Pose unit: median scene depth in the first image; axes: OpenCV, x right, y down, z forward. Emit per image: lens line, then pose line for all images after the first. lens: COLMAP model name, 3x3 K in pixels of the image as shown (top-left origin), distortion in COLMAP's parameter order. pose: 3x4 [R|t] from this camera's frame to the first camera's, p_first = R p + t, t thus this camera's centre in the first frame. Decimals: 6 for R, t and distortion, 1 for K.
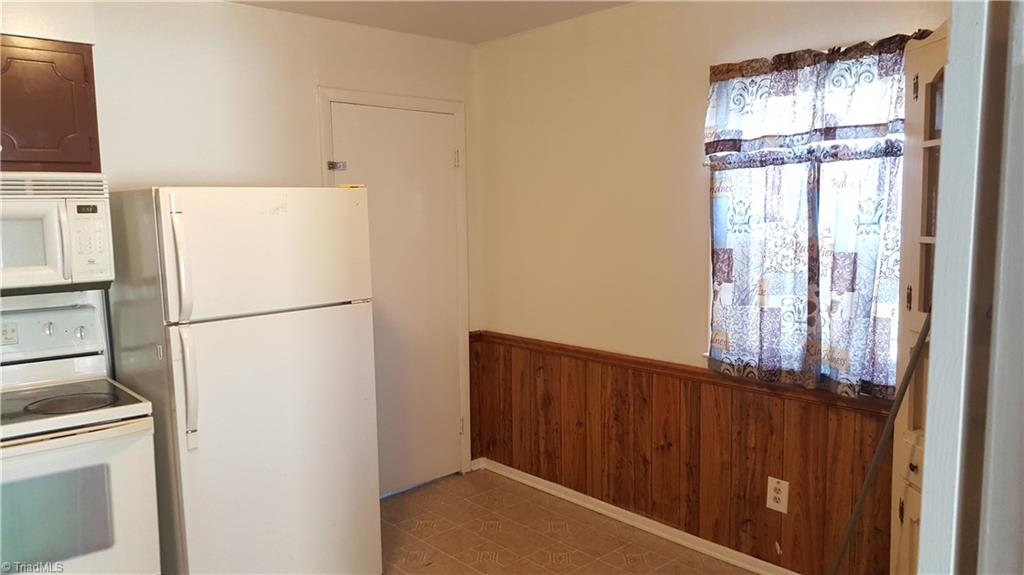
lens RADIAL K [[783.3, 0, 511.4], [0, 783.3, 290.0], [0, 0, 1]] dist [0.060492, -0.089171]
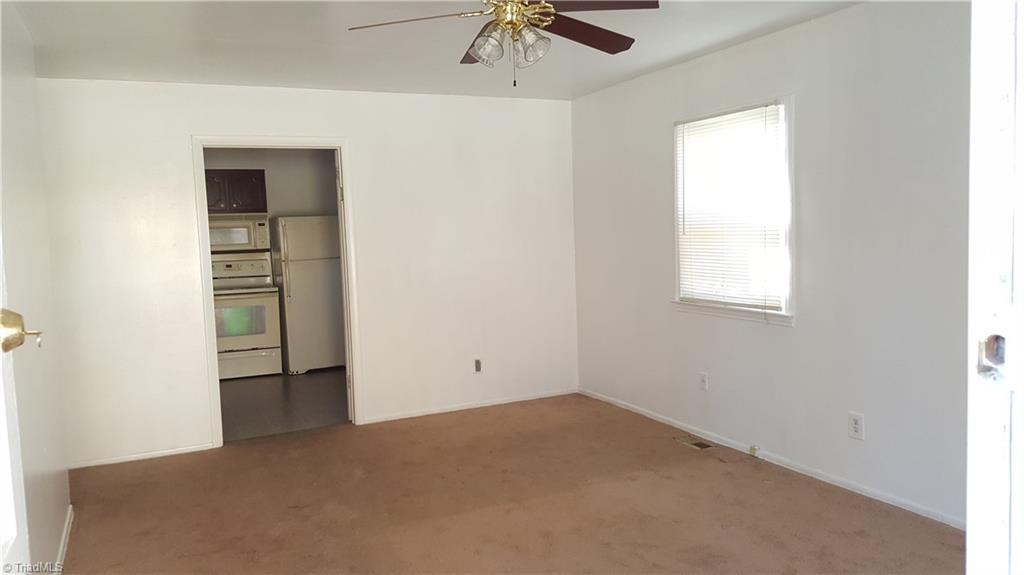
lens RADIAL K [[783.3, 0, 512.2], [0, 783.3, 287.4], [0, 0, 1]] dist [0.060492, -0.089171]
pose [[0.957957, 0.004598, -0.286876, 1.223509], [-0.010752, 0.999745, -0.019878, 0.184021], [0.286711, 0.022126, 0.957762, -1.574307]]
